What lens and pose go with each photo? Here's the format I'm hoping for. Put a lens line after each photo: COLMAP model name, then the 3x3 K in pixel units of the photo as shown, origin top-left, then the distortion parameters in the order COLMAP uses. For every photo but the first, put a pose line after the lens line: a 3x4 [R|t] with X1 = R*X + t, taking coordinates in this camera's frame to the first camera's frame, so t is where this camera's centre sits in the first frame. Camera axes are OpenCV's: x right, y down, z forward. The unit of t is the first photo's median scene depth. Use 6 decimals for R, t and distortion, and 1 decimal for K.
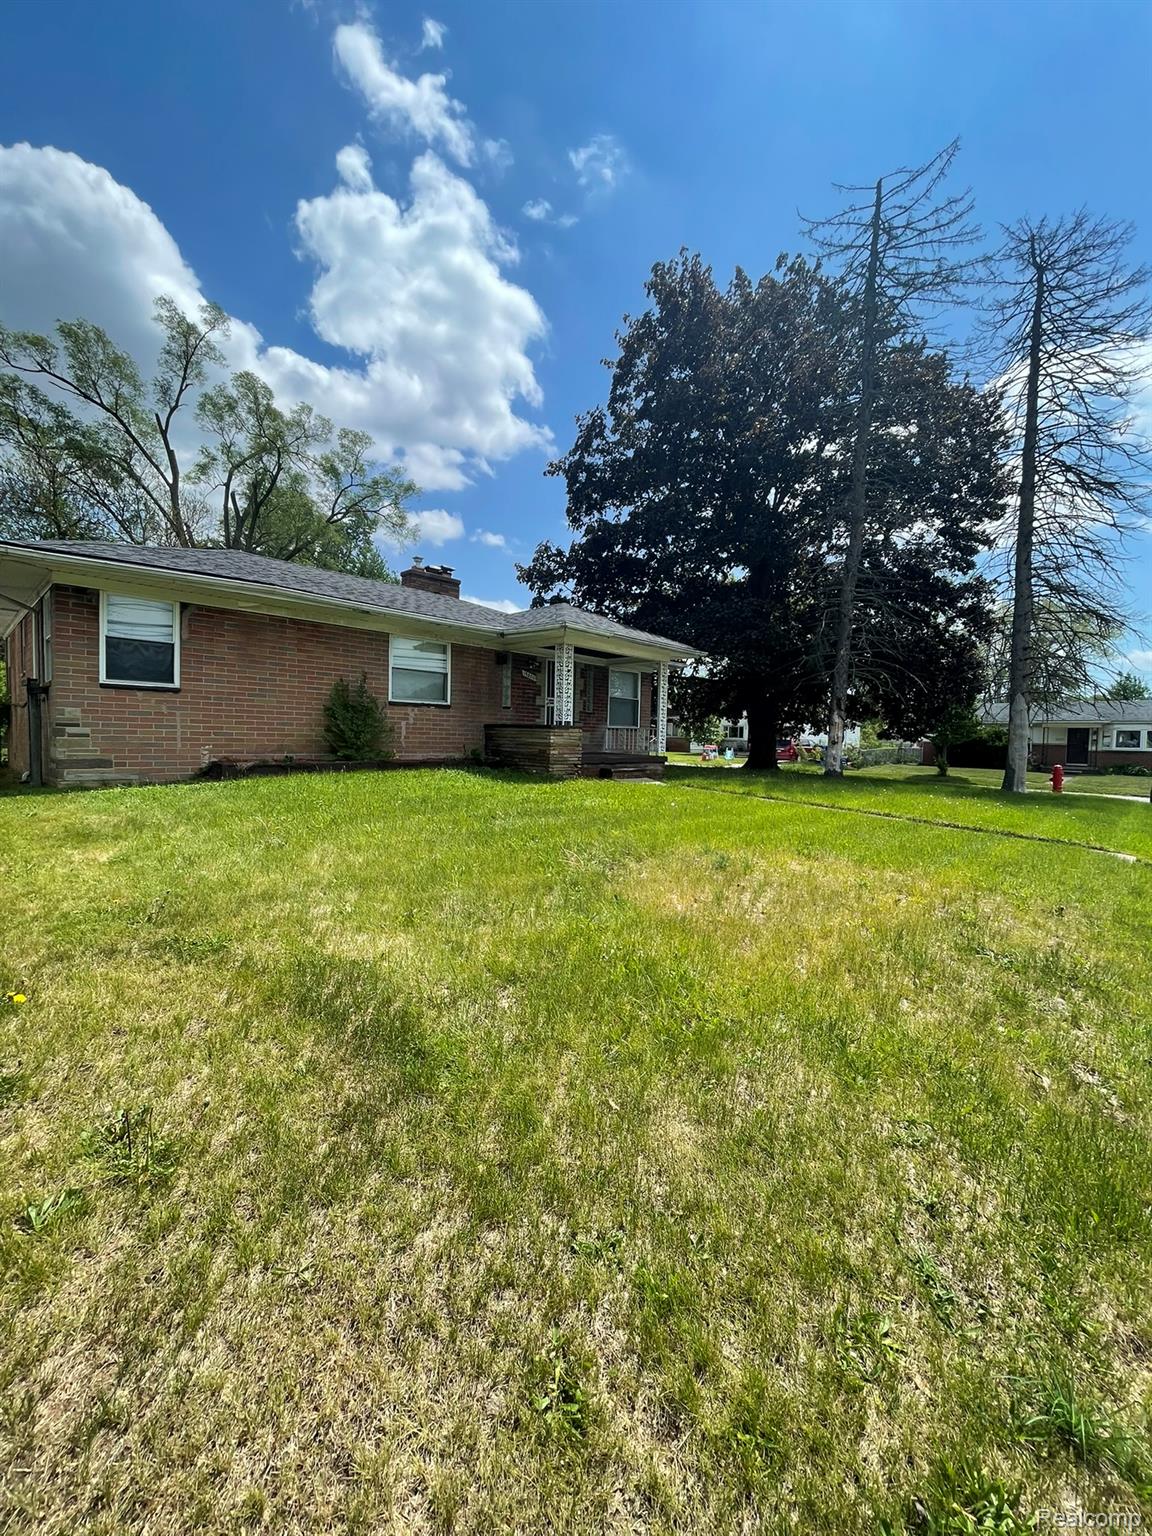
lens RADIAL K [[620.2, 0, 567.4], [0, 620.2, 765.4], [0, 0, 1]] dist [-0.001306, 0.005259]
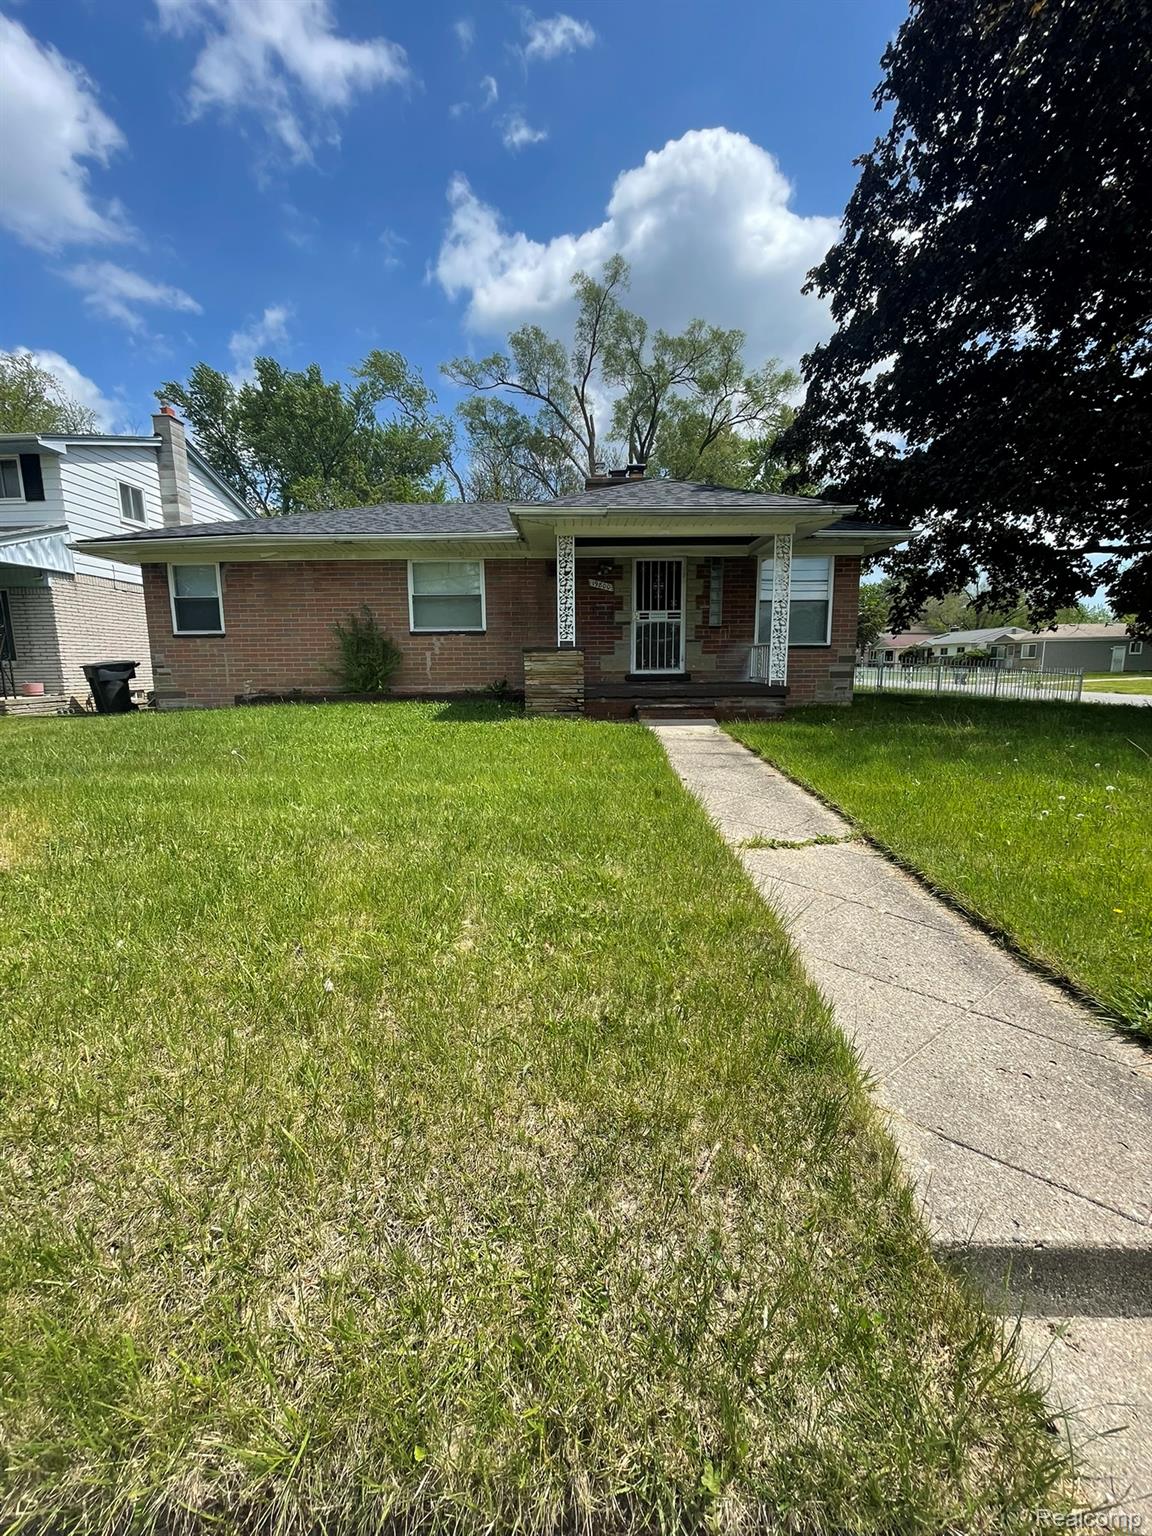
lens RADIAL K [[620.2, 0, 567.4], [0, 620.2, 765.4], [0, 0, 1]] dist [-0.001306, 0.005259]
pose [[0.689900, 0.082282, -0.719213, 0.578020], [-0.007358, 0.994265, 0.106692, -0.000558], [0.723868, -0.068315, 0.686548, 0.480462]]
